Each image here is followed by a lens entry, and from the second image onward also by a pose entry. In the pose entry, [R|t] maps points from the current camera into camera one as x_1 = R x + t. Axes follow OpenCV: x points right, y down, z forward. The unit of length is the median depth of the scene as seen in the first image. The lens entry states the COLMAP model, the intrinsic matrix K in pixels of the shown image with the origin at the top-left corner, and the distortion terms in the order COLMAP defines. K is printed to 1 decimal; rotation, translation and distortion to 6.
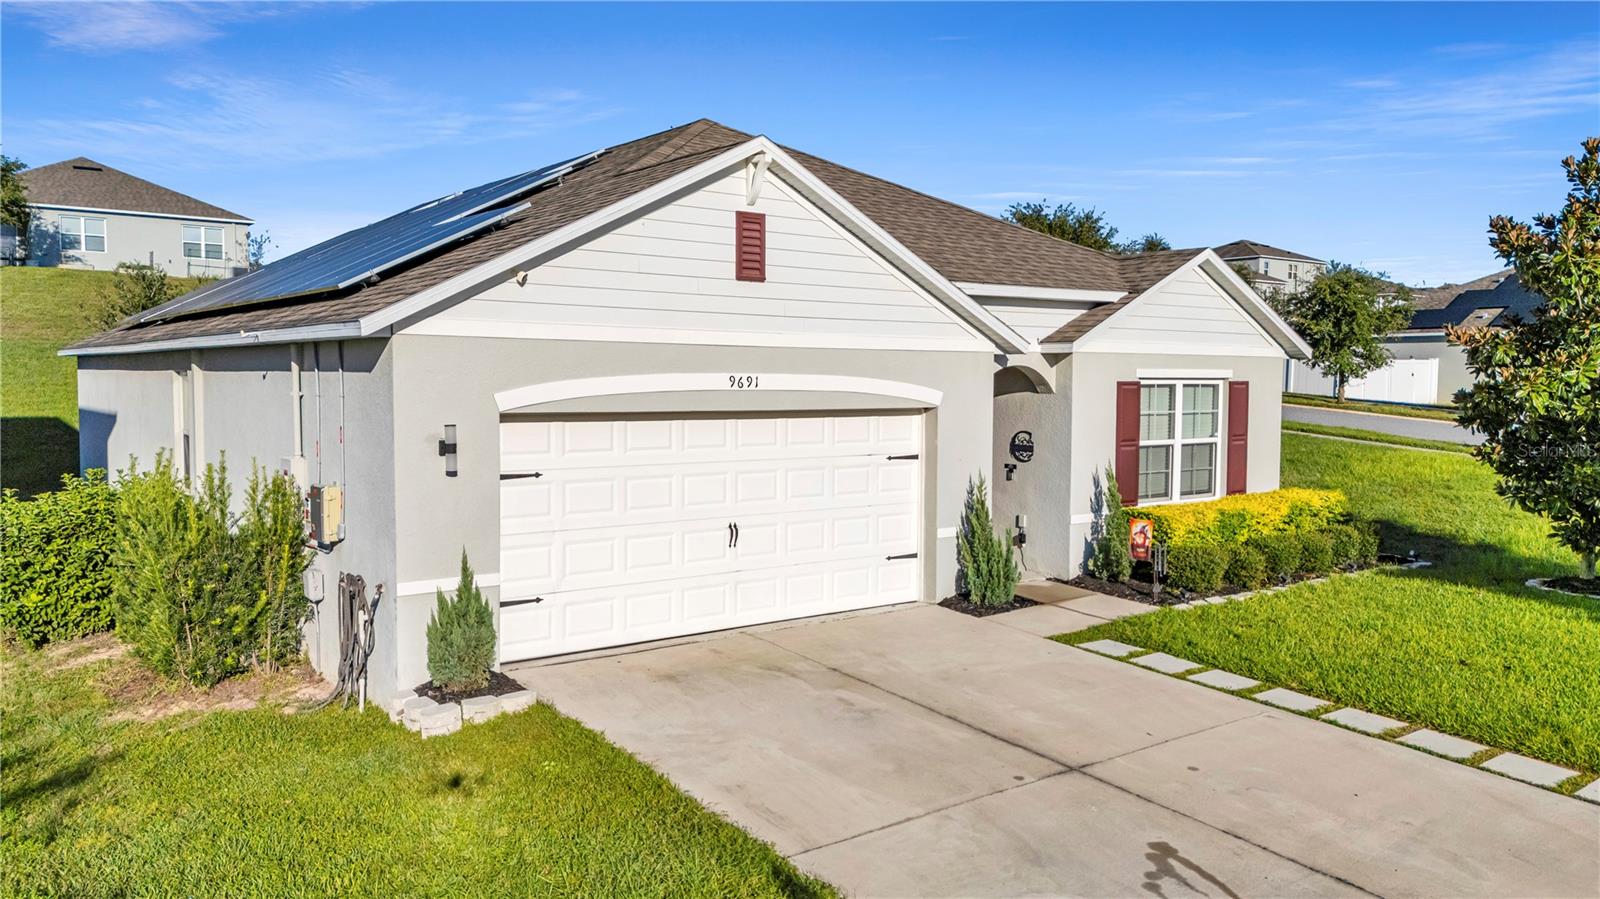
lens RADIAL K [[1215.4, 0, 800.0], [0, 1215.4, 449.5], [0, 0, 1]] dist [0.012586, 0.002863]
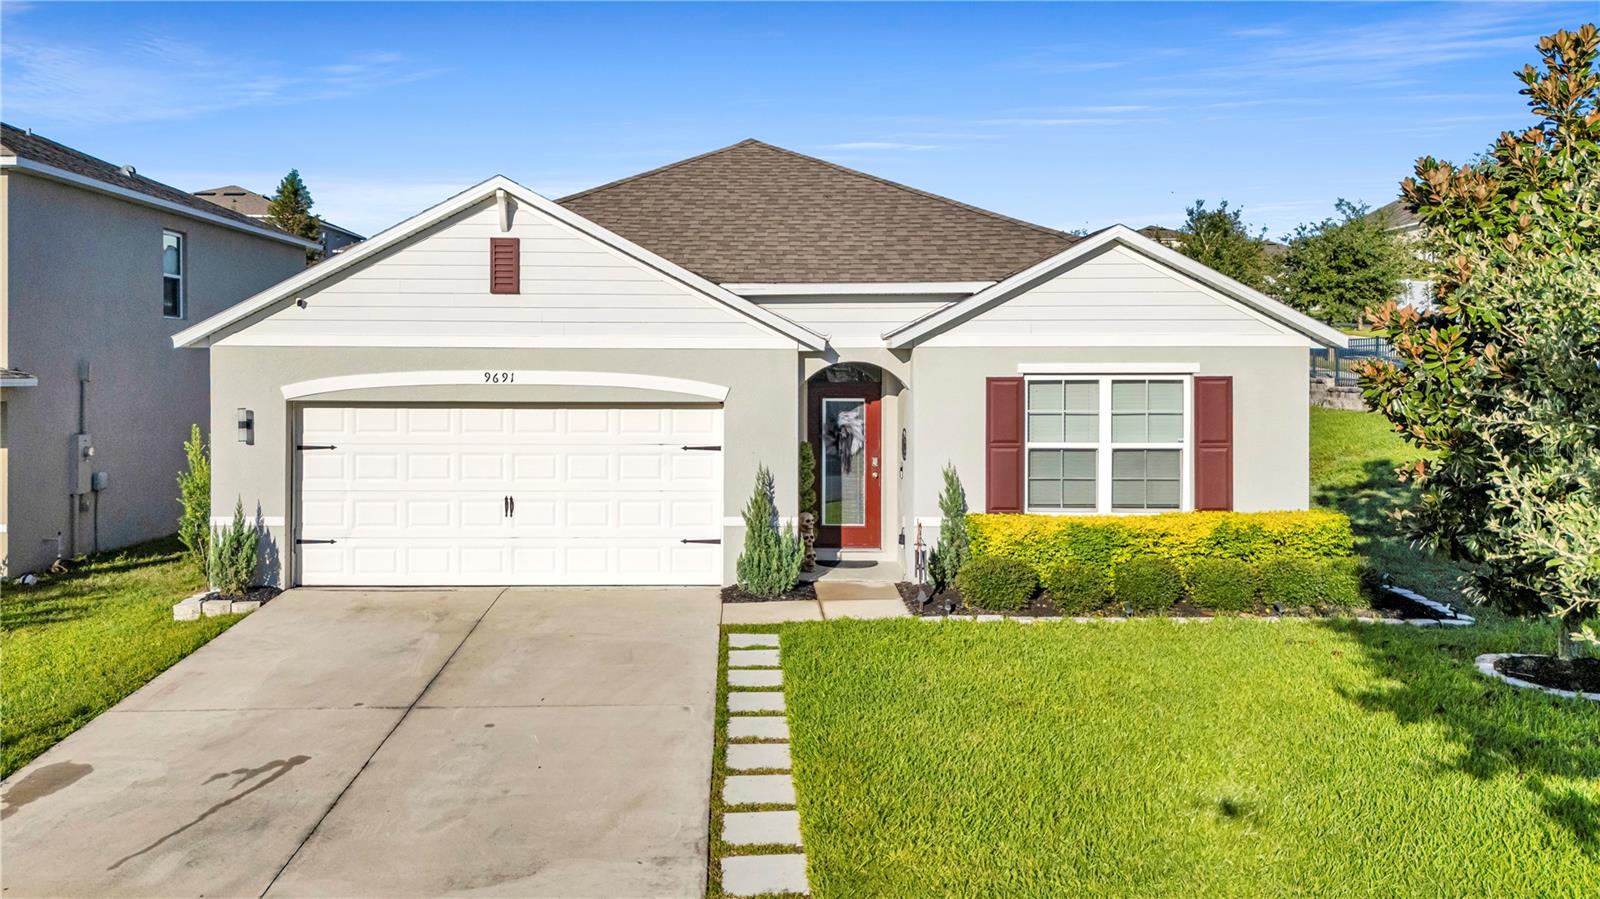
lens RADIAL K [[1232.5, 0, 690.9], [0, 1232.5, 372.8], [0, 0, 1]] dist [0.005855, 0.003805]
pose [[0.794381, -0.003102, -0.607412, 0.831958], [-0.033462, 0.998245, -0.048859, -0.007049], [0.606498, 0.059137, 0.792883, 0.145877]]
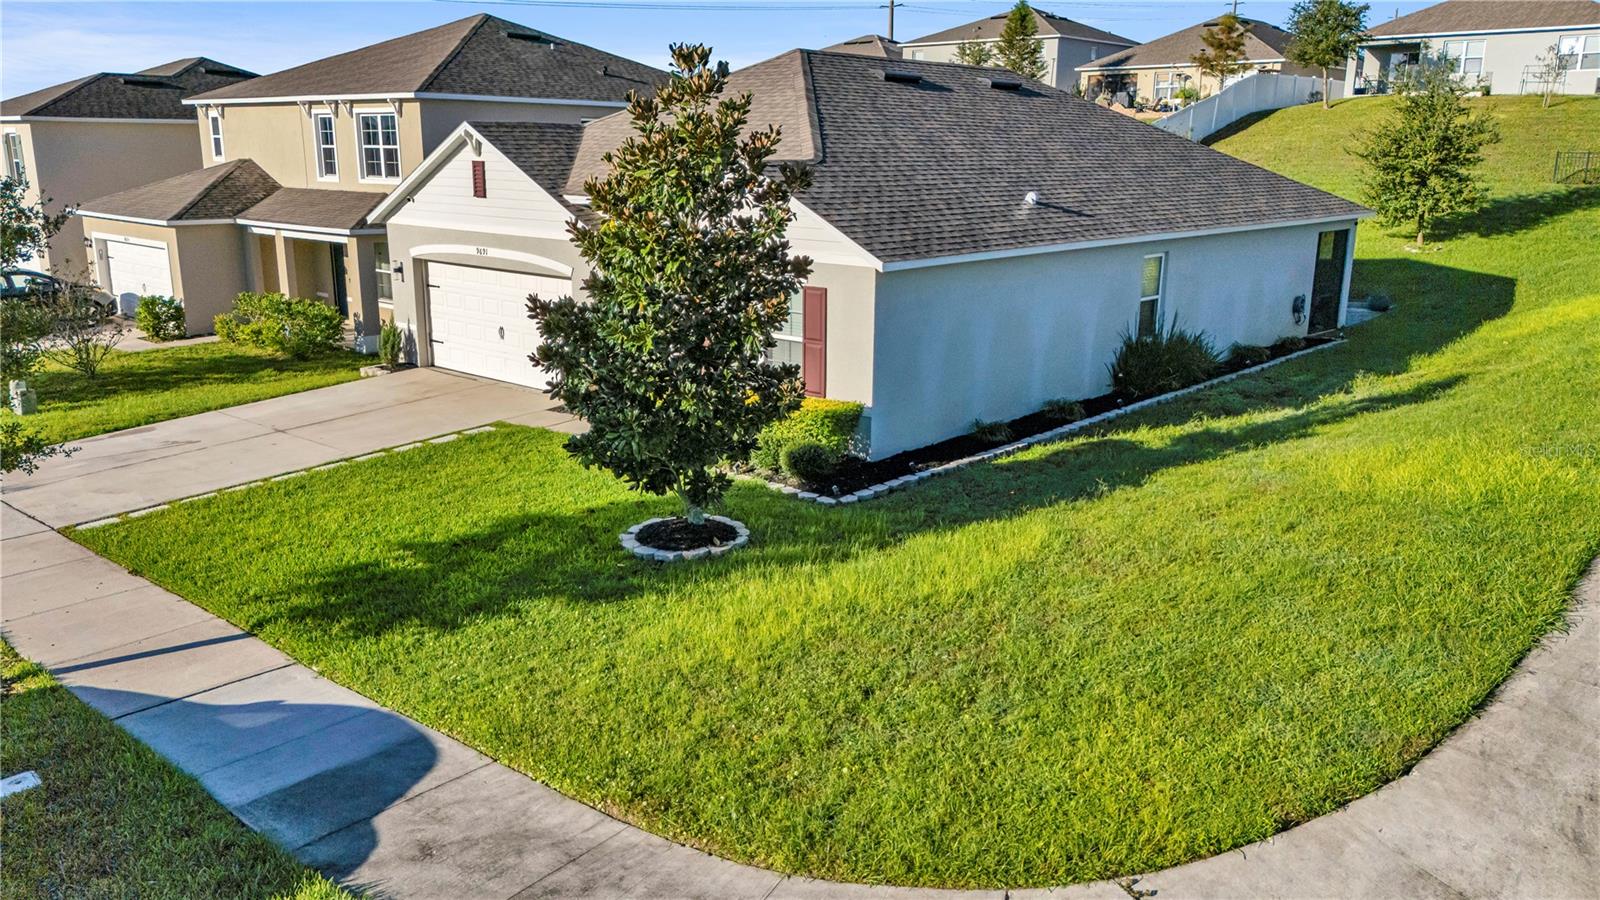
lens RADIAL K [[1215.4, 0, 800.0], [0, 1215.4, 450.0], [0, 0, 1]] dist [0.012586, 0.002863]
pose [[0.184506, 0.232618, -0.954906, 1.902204], [-0.066015, 0.972326, 0.224106, -0.209729], [0.980612, 0.021690, 0.194756, 1.105724]]
